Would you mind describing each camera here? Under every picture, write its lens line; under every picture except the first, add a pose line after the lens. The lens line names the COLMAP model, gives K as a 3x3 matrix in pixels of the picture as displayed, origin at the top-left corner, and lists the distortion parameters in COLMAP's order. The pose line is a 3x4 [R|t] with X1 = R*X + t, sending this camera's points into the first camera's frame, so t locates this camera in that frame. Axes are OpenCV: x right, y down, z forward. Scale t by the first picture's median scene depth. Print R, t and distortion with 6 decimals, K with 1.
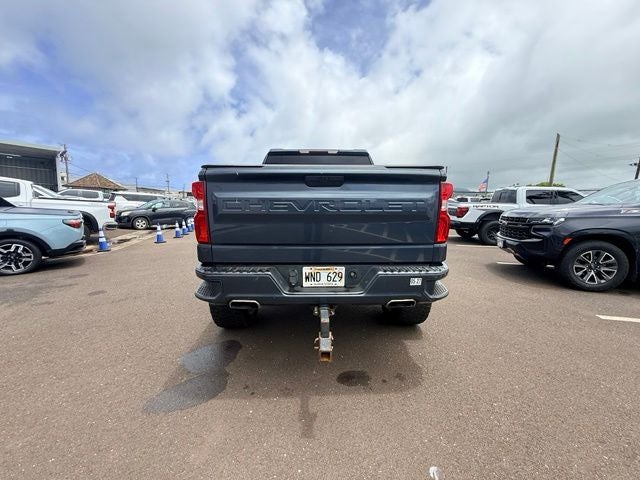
lens RADIAL K [[258.5, 0, 317.3], [0, 258.5, 237.9], [0, 0, 1]] dist [-0.000194, 0.000196]
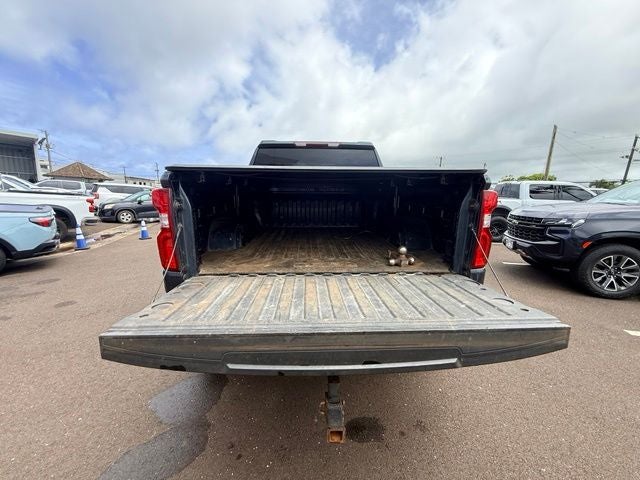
lens RADIAL K [[258.5, 0, 317.3], [0, 258.5, 237.9], [0, 0, 1]] dist [-0.000194, 0.000196]
pose [[0.999697, -0.000111, 0.024618, -0.014497], [-0.000798, 0.999317, 0.036936, -0.045839], [-0.024605, -0.036945, 0.999014, 0.107403]]
